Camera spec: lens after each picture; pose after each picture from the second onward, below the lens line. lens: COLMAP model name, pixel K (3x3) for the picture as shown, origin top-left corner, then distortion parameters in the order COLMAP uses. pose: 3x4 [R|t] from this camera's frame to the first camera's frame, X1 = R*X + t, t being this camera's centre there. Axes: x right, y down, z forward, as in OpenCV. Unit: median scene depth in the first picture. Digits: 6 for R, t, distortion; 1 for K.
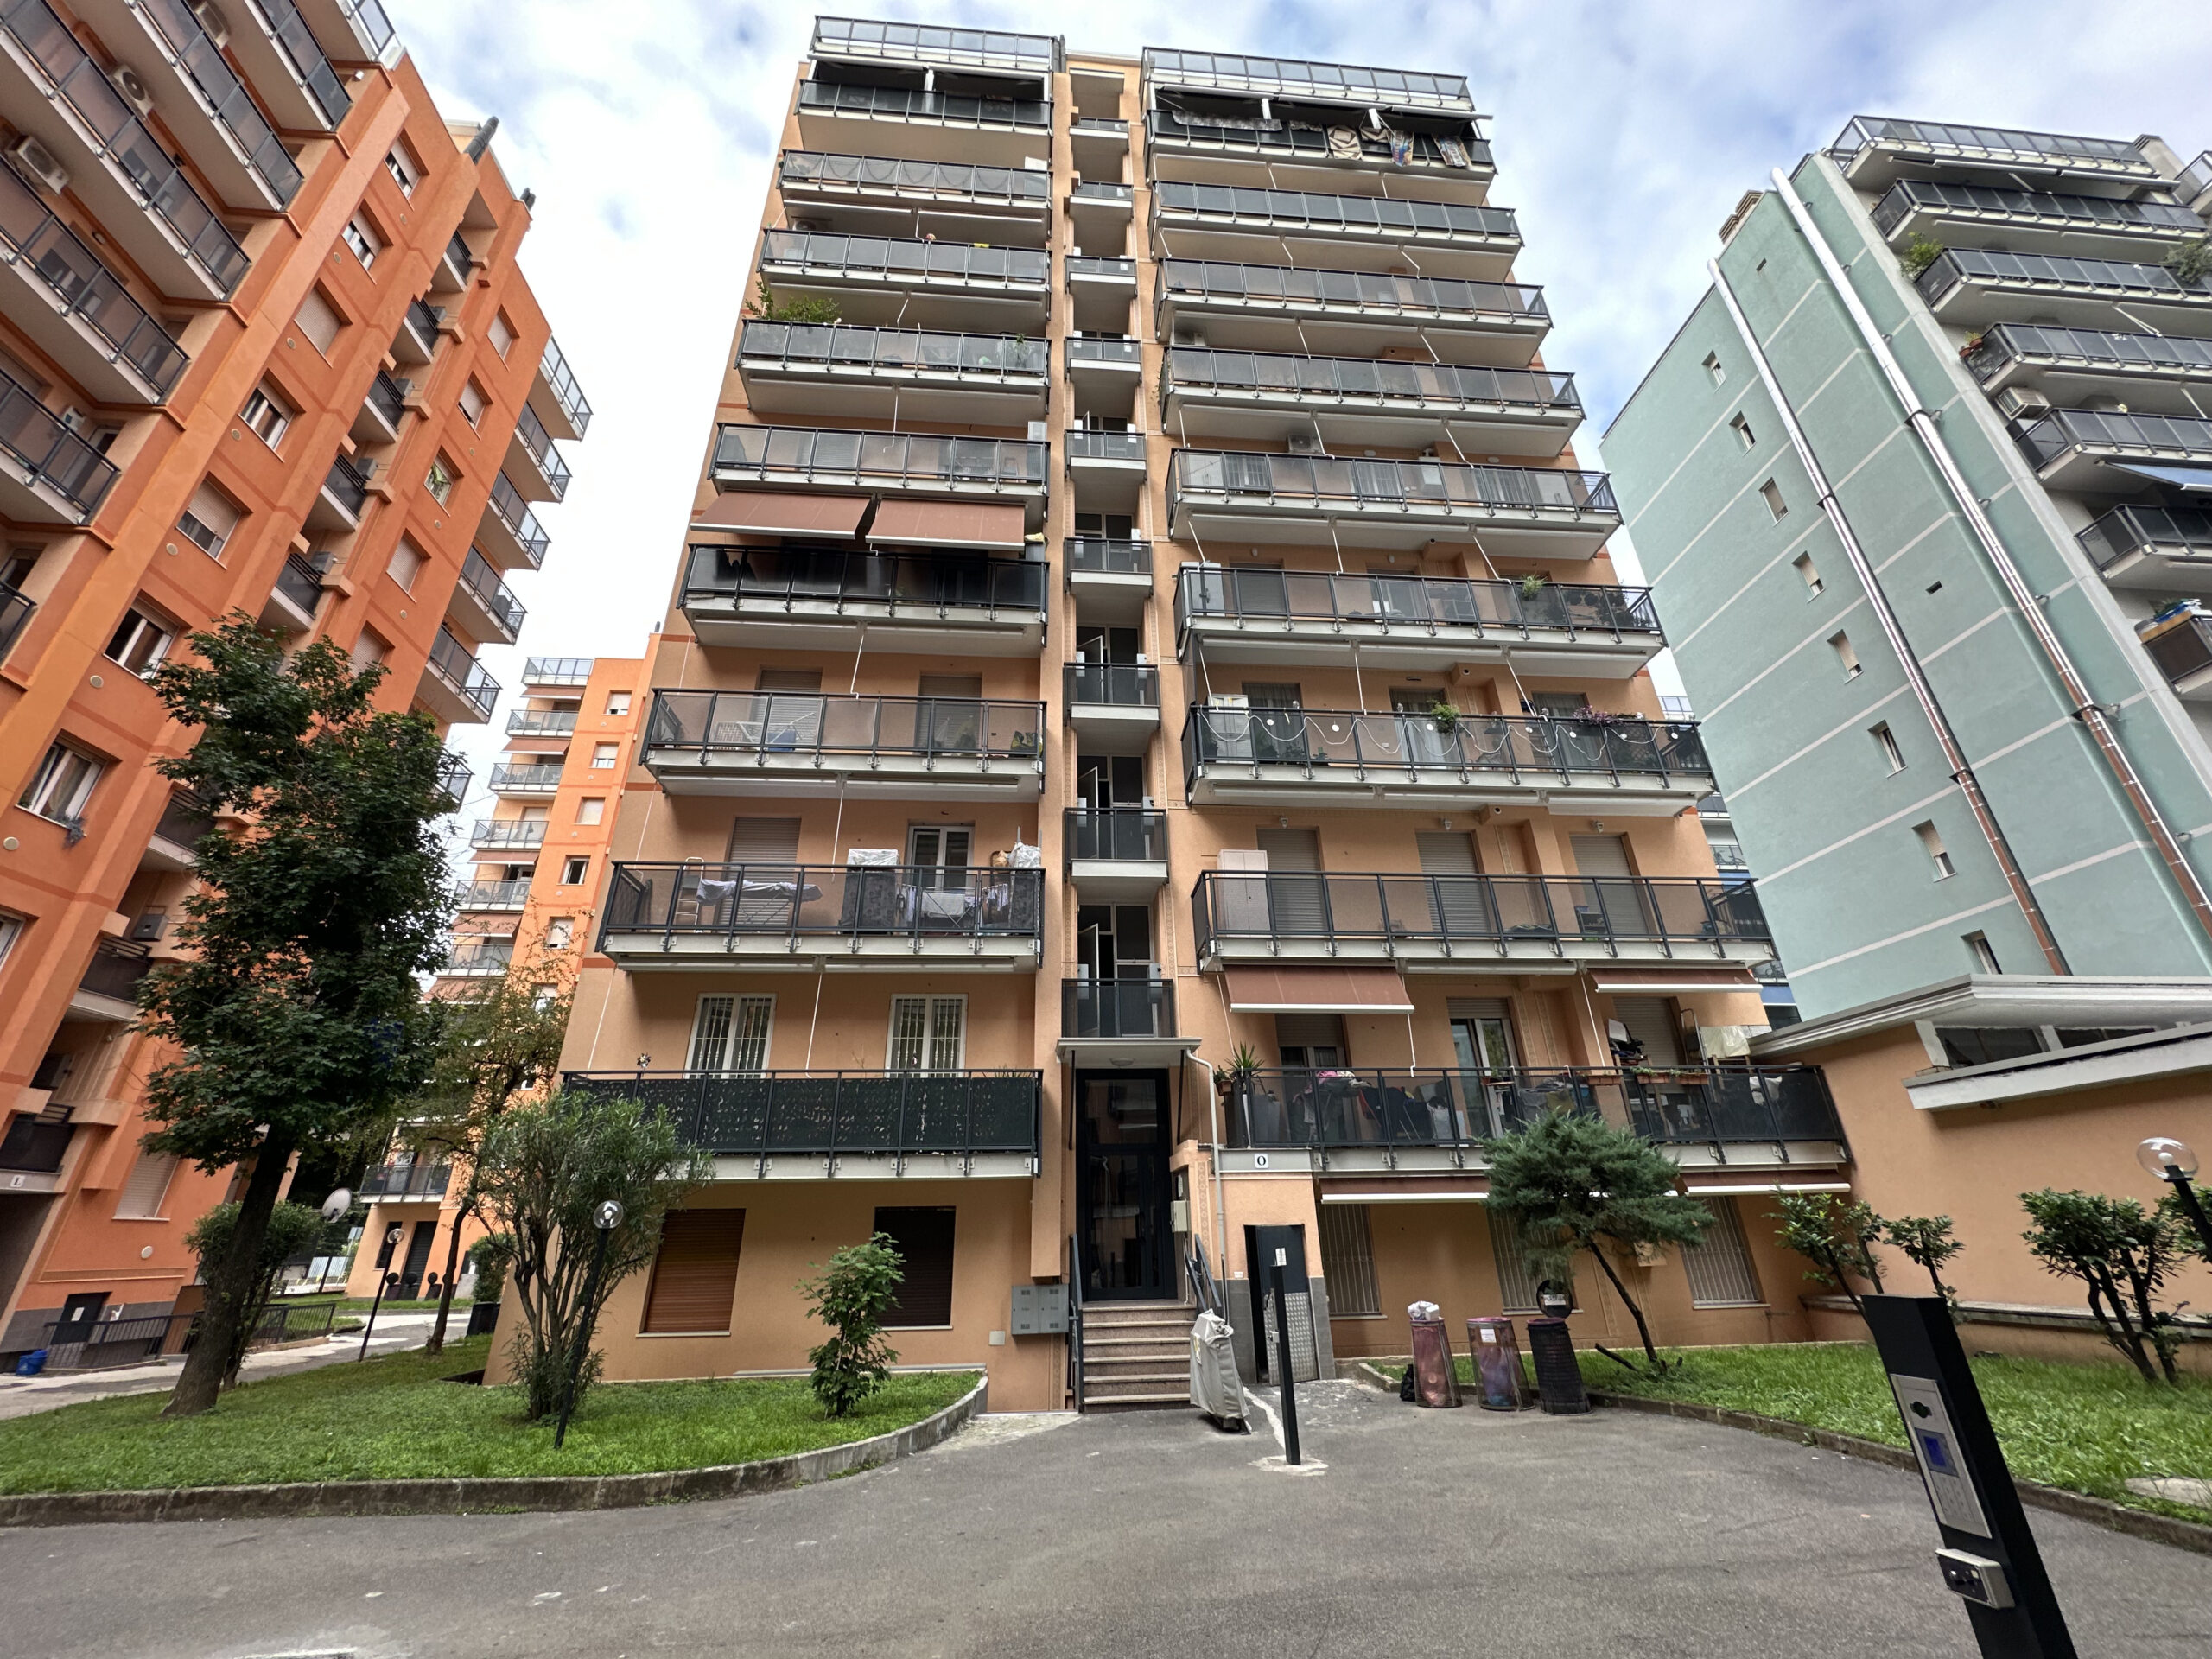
lens RADIAL K [[883.1, 0, 1106.2], [0, 883.1, 828.4], [0, 0, 1]] dist [-0.005659, 0.000853]
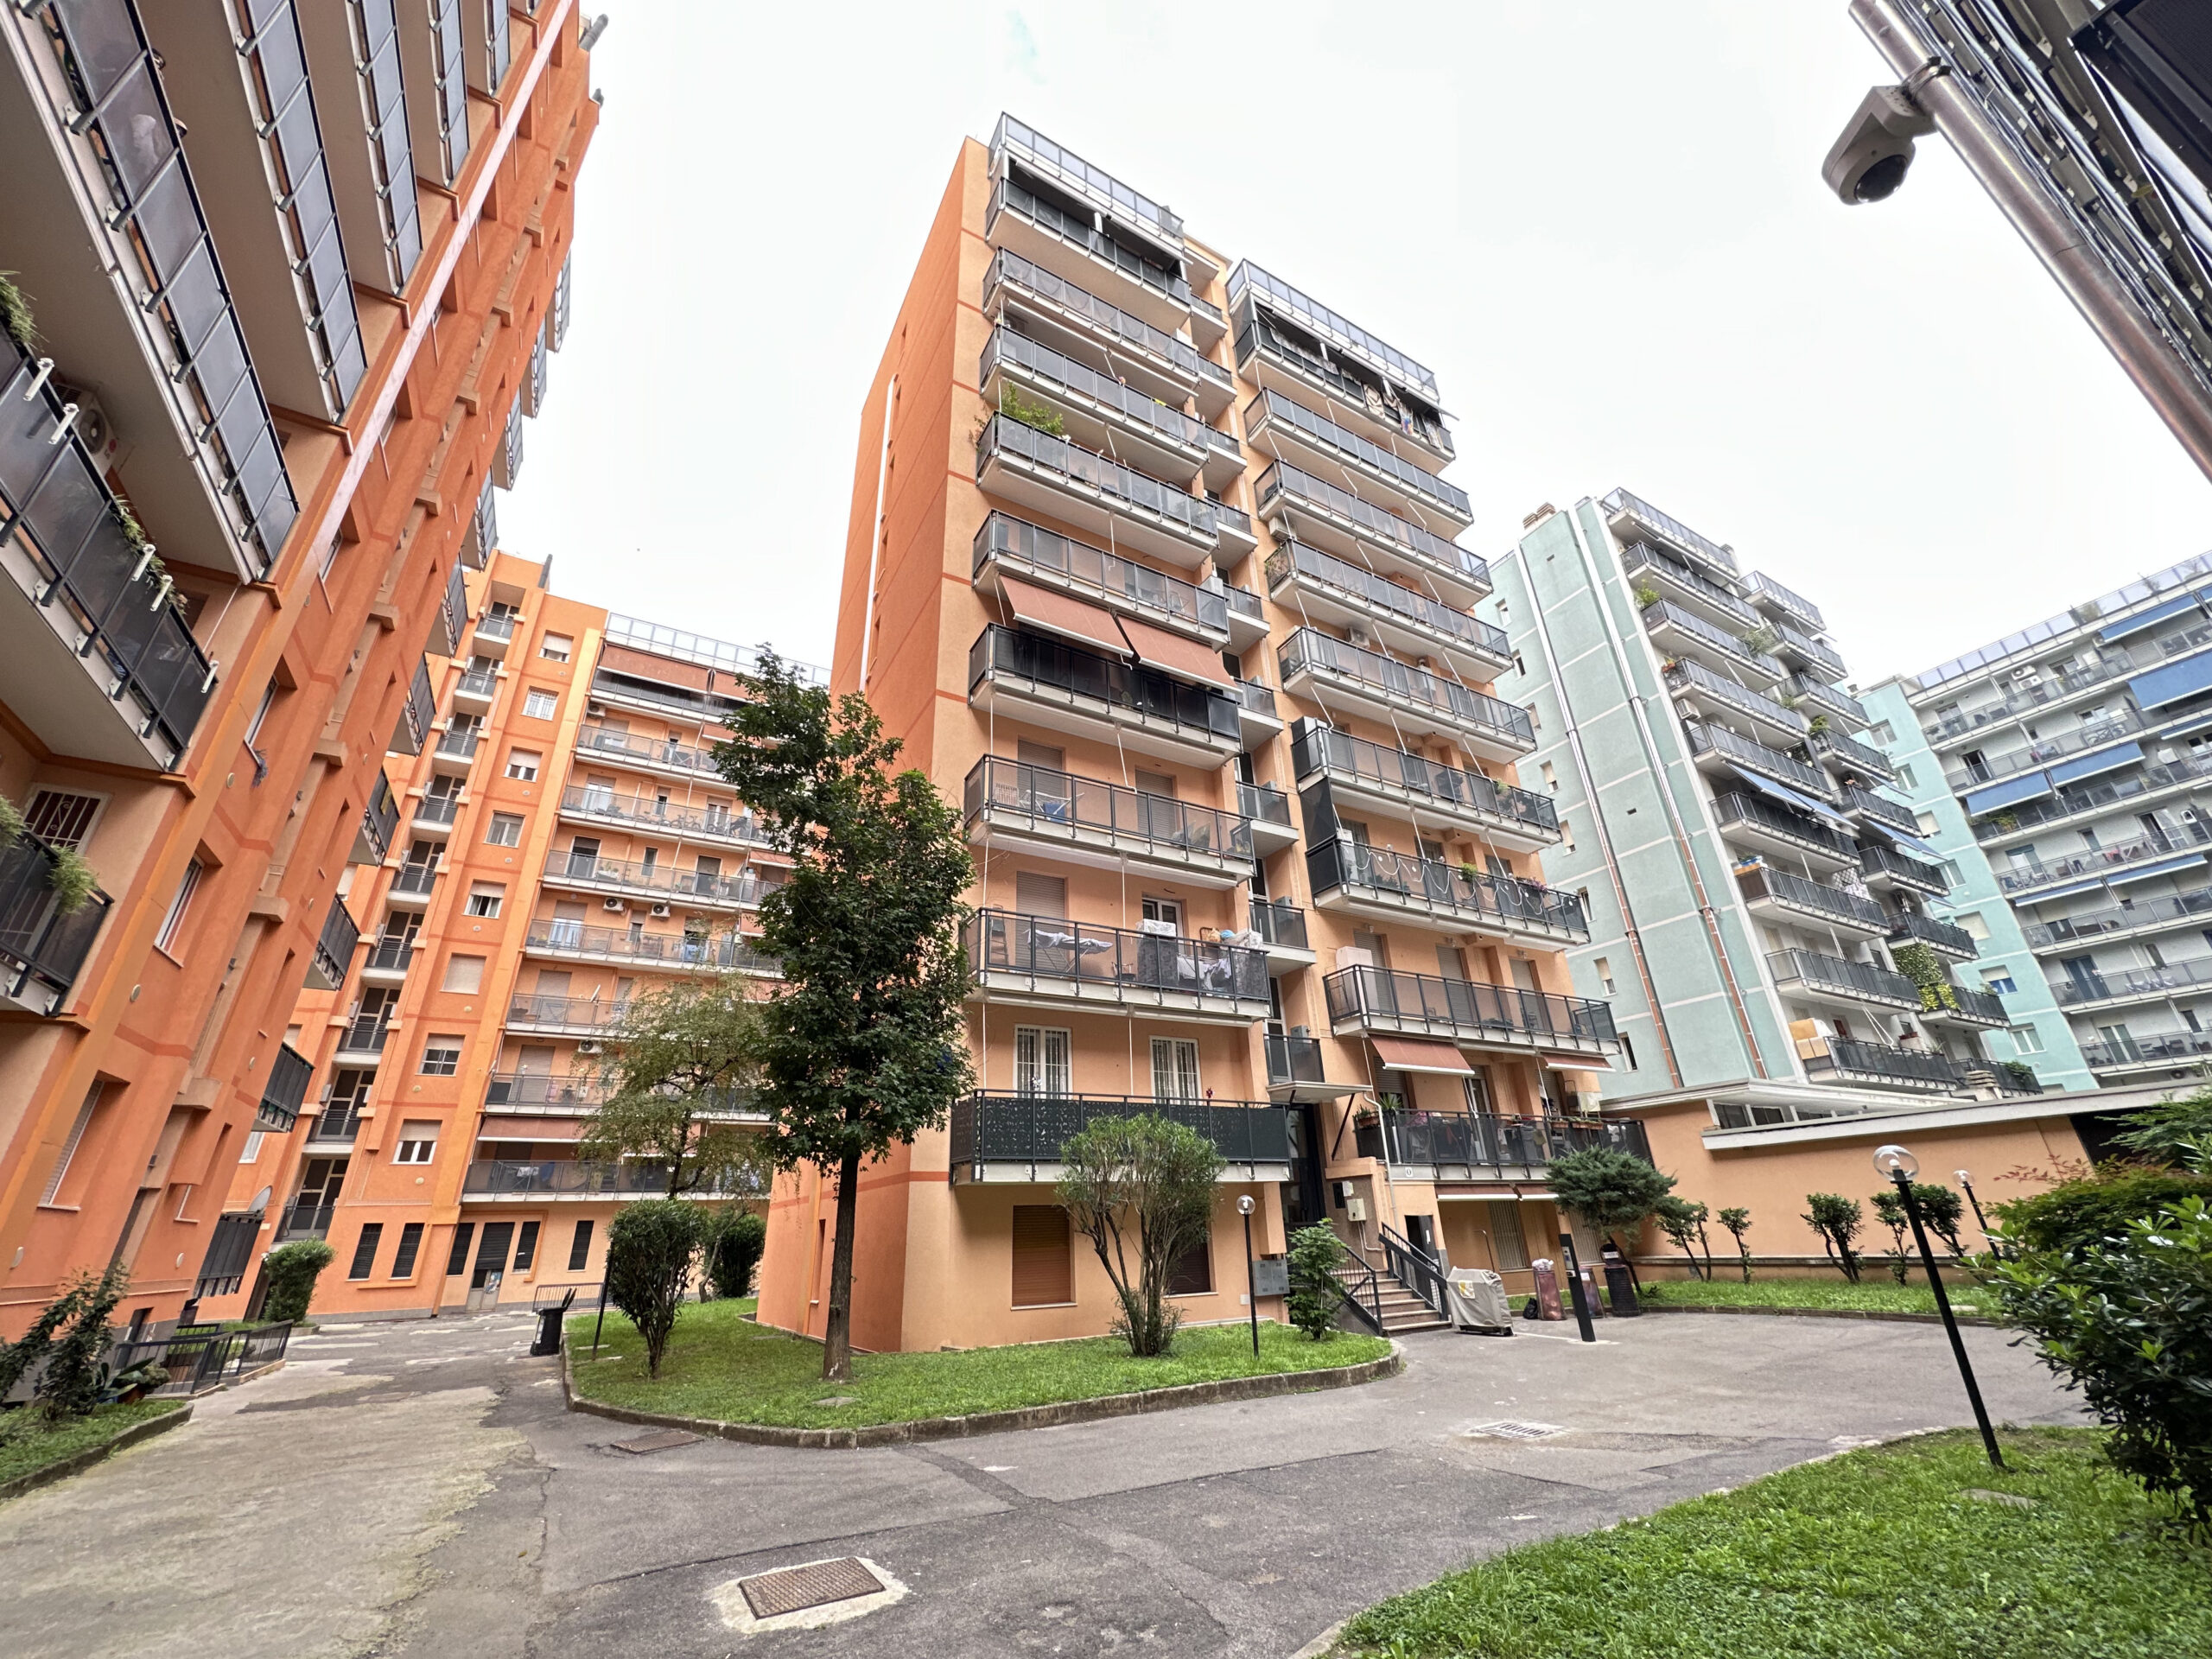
lens RADIAL K [[883.1, 0, 1099.6], [0, 883.1, 831.1], [0, 0, 1]] dist [-0.005659, 0.000853]
pose [[0.907446, 0.164878, 0.386467, -0.769061], [-0.162925, 0.985904, -0.038058, -0.038020], [-0.387294, -0.028429, 0.921518, -0.119021]]
